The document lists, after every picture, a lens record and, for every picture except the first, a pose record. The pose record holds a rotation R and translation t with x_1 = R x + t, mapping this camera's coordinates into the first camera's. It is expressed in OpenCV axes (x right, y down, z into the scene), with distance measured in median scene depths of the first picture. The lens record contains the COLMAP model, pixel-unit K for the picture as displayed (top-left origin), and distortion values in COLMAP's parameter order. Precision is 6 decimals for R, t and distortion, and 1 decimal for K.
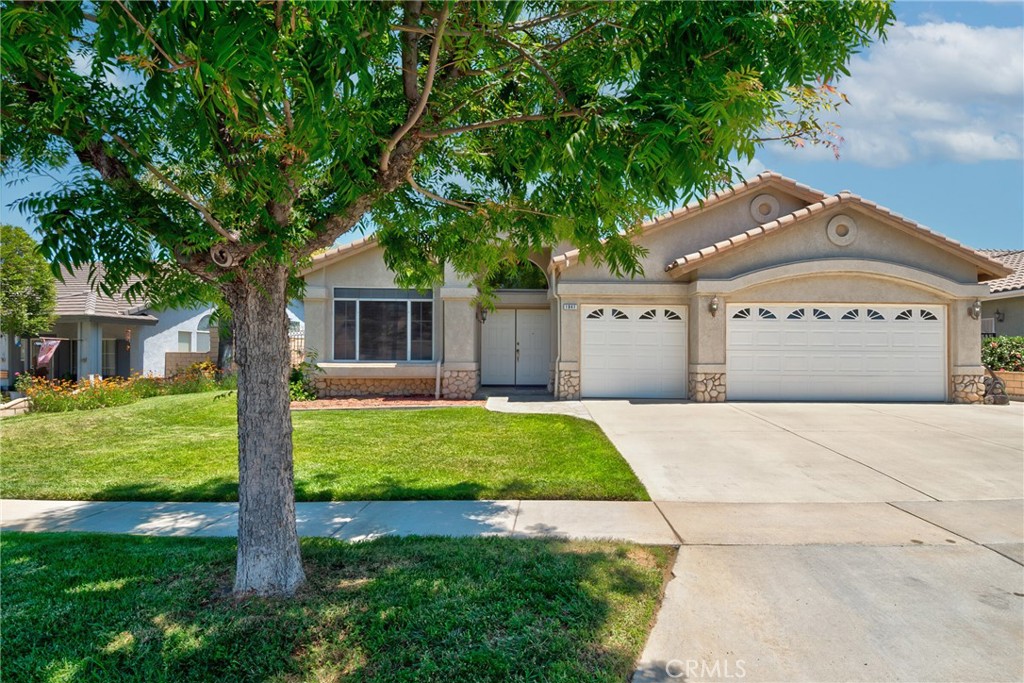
lens RADIAL K [[540.0, 0, 517.3], [0, 540.0, 351.8], [0, 0, 1]] dist [0.011344, -0.002161]
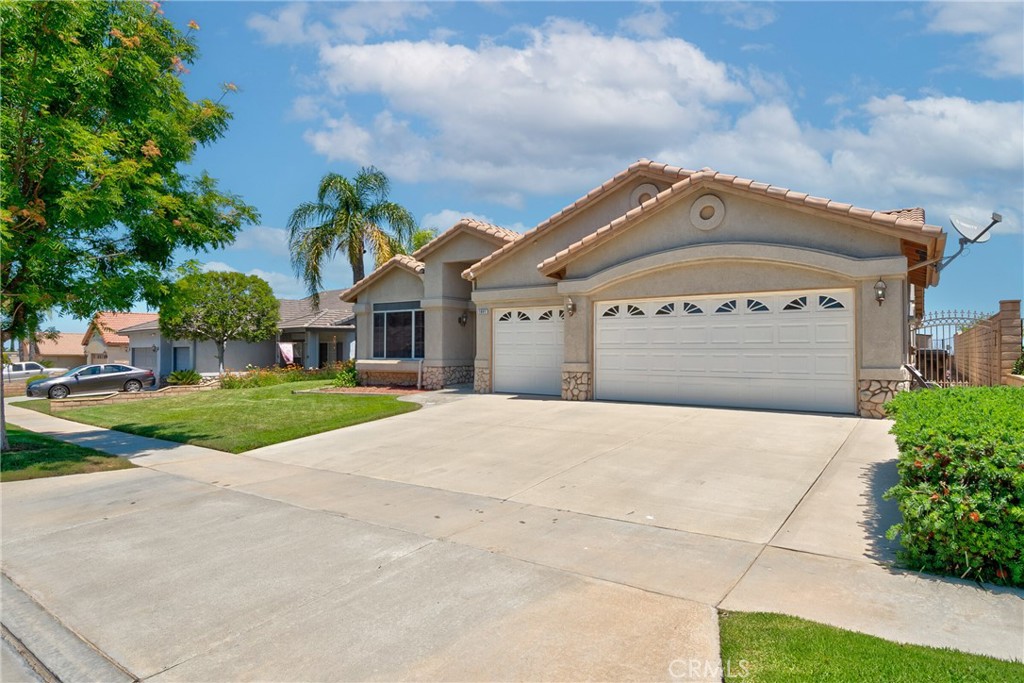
lens RADIAL K [[551.8, 0, 512.0], [0, 551.8, 341.5], [0, 0, 1]] dist [0.027575, -0.000025]
pose [[0.824920, -0.014595, -0.565061, 0.830516], [0.009717, 0.999885, -0.011640, -0.006293], [0.565166, 0.004111, 0.824967, 0.076335]]
